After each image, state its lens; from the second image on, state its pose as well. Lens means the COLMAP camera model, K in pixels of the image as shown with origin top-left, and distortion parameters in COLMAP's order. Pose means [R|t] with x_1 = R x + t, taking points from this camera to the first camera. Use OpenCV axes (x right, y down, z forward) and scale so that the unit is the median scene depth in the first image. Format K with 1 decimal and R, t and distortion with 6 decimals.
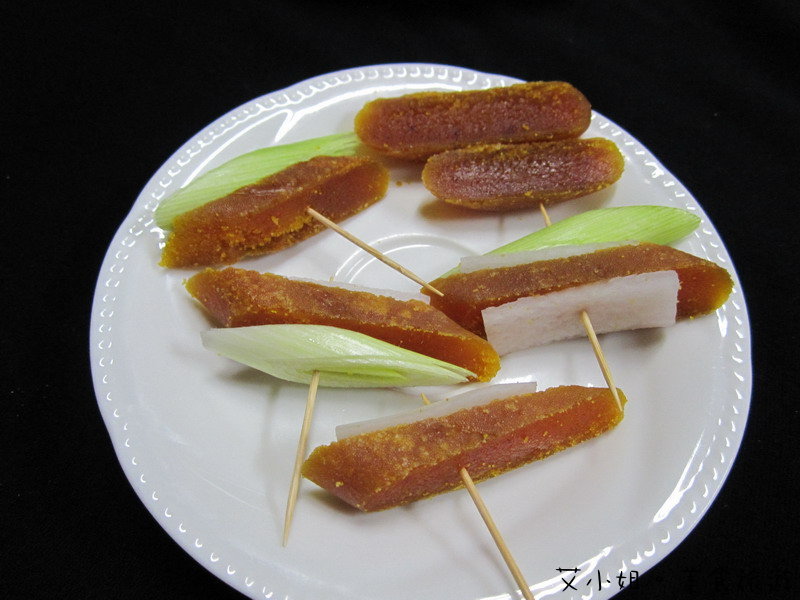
lens RADIAL K [[653.2, 0, 400.0], [0, 653.2, 300.0], [0, 0, 1]] dist [-0.055805, -0.000824]
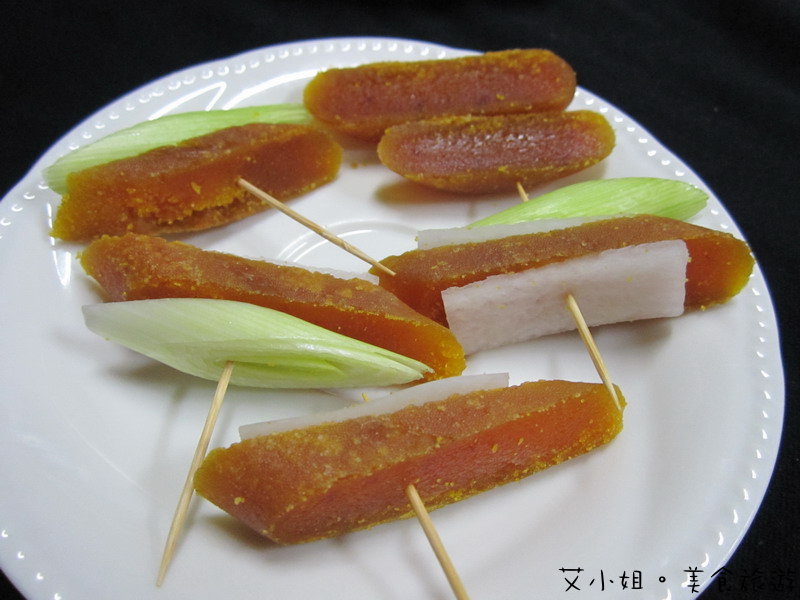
lens RADIAL K [[653.2, 0, 400.0], [0, 653.2, 300.0], [0, 0, 1]] dist [-0.055805, -0.000824]
pose [[0.999874, 0.013942, 0.007635, 0.067618], [-0.012974, 0.993306, -0.114785, 0.118029], [-0.009185, 0.114672, 0.993361, 0.206212]]
